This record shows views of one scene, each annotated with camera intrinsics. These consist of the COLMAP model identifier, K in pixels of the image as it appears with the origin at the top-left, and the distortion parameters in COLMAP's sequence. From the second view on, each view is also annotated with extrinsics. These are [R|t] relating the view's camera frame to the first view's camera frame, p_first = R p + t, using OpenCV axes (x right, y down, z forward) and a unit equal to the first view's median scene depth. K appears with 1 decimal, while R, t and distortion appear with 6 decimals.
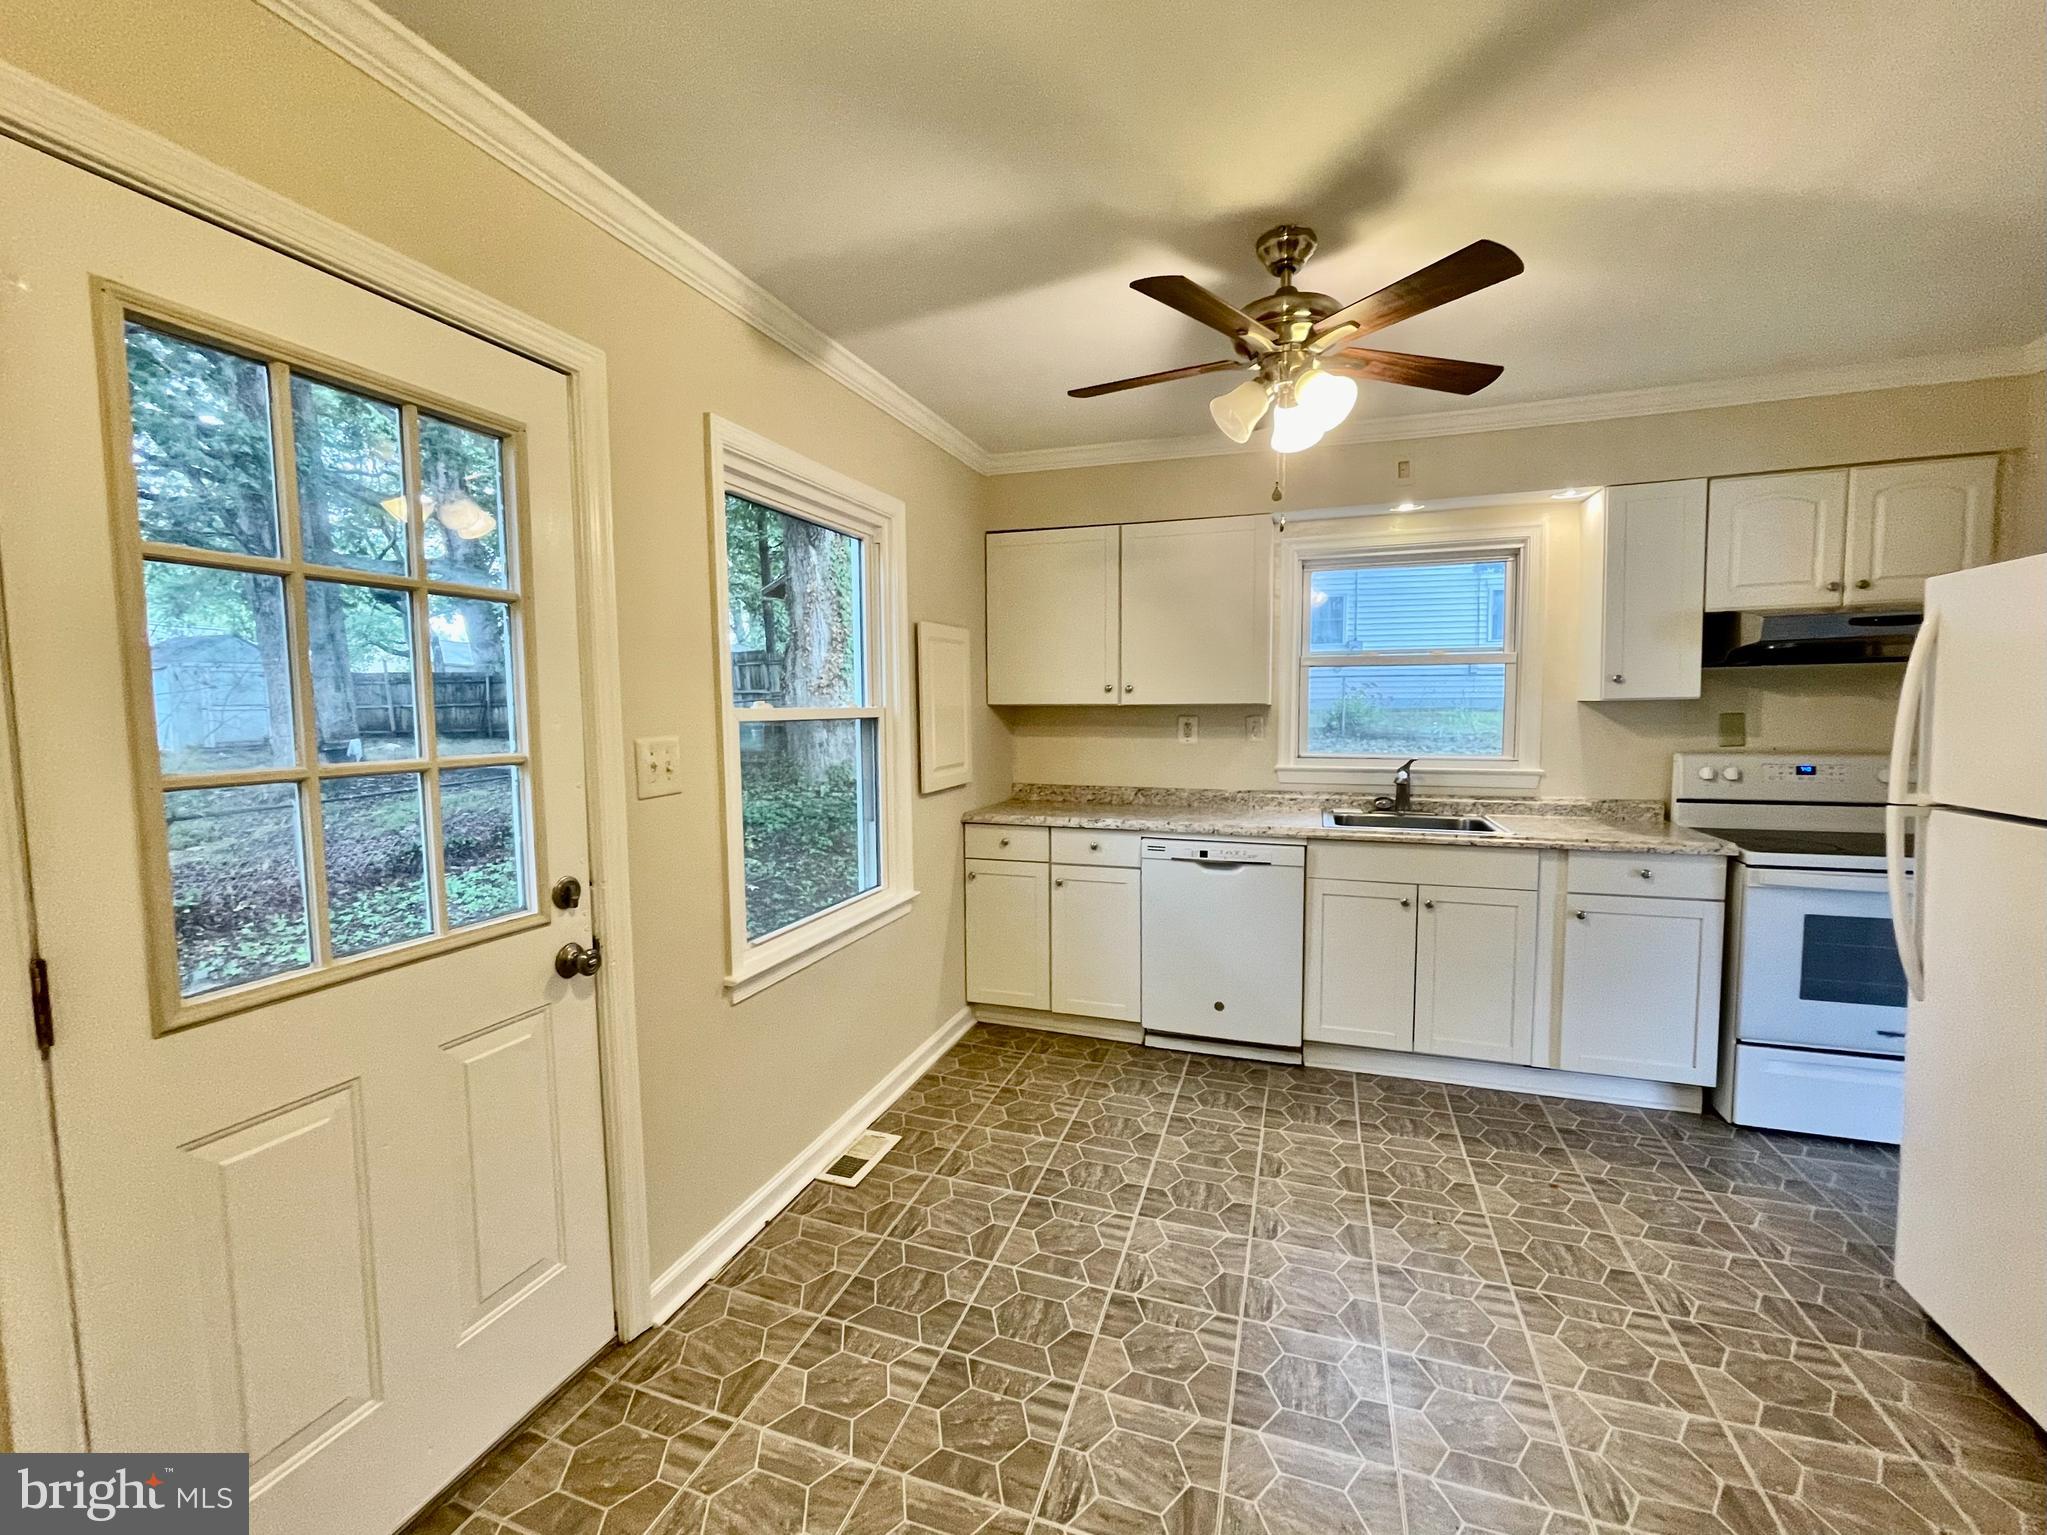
lens RADIAL K [[866.8, 0, 1014.5], [0, 866.8, 770.4], [0, 0, 1]] dist [0.001005, 0.000055]
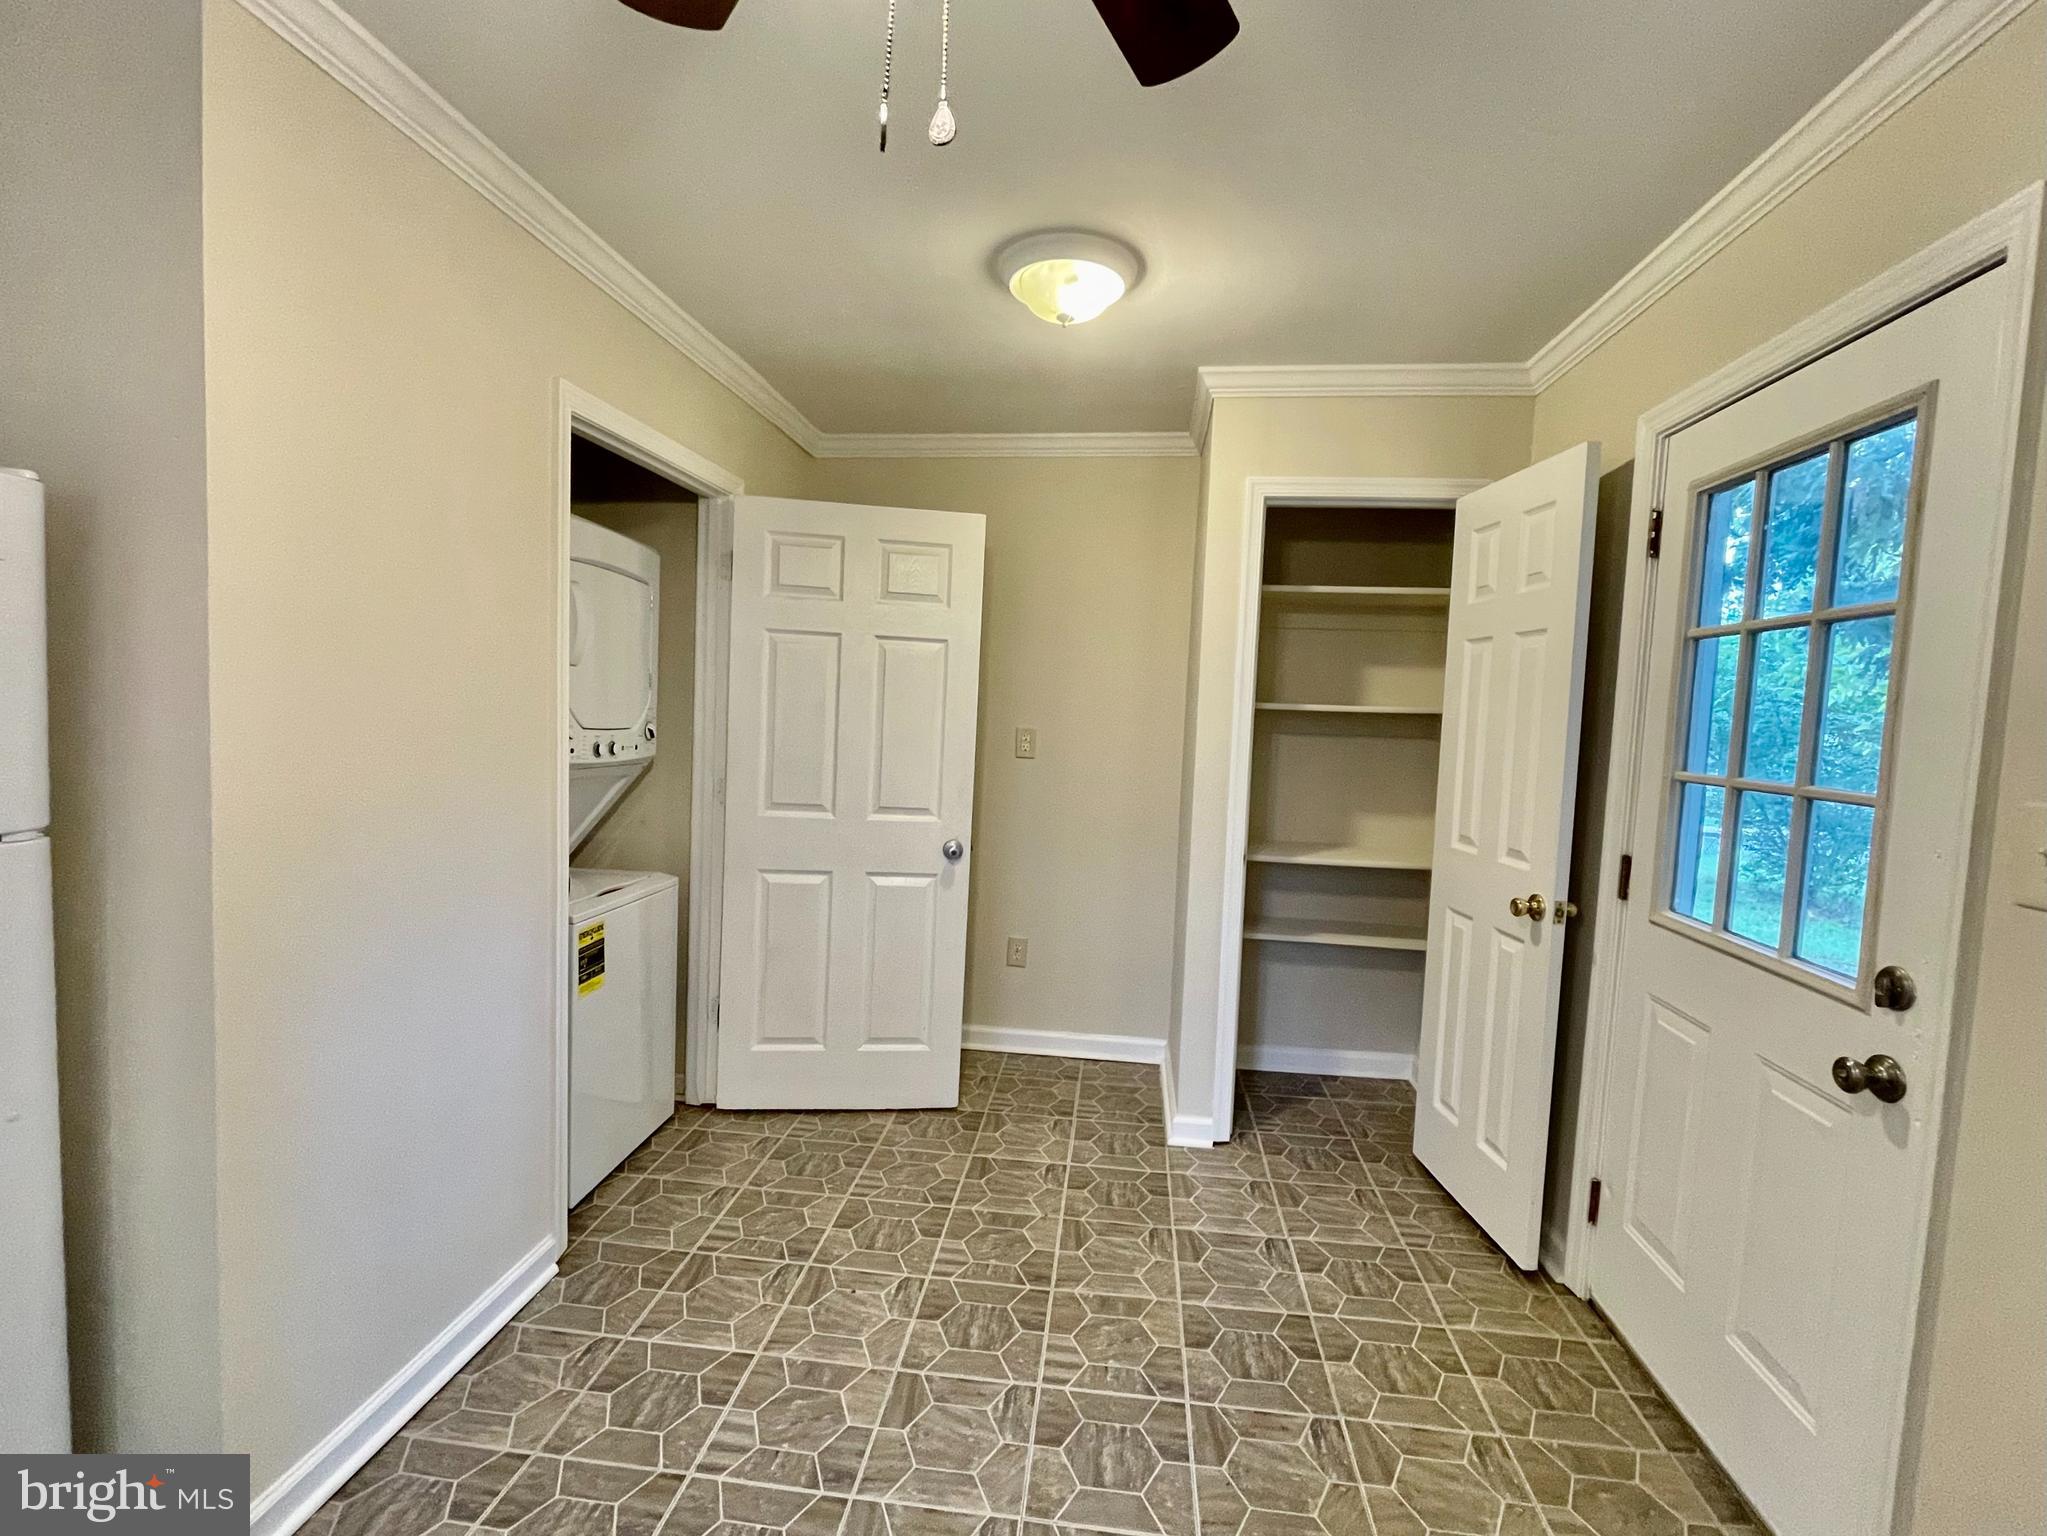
lens RADIAL K [[933.2, 0, 1018.6], [0, 933.2, 766.8], [0, 0, 1]] dist [-0.000939, 0.001389]
pose [[-0.976063, -0.018990, -0.216658, 0.413134], [-0.049892, 0.989165, 0.138070, -0.125051], [0.211688, 0.145574, -0.966435, 1.640100]]
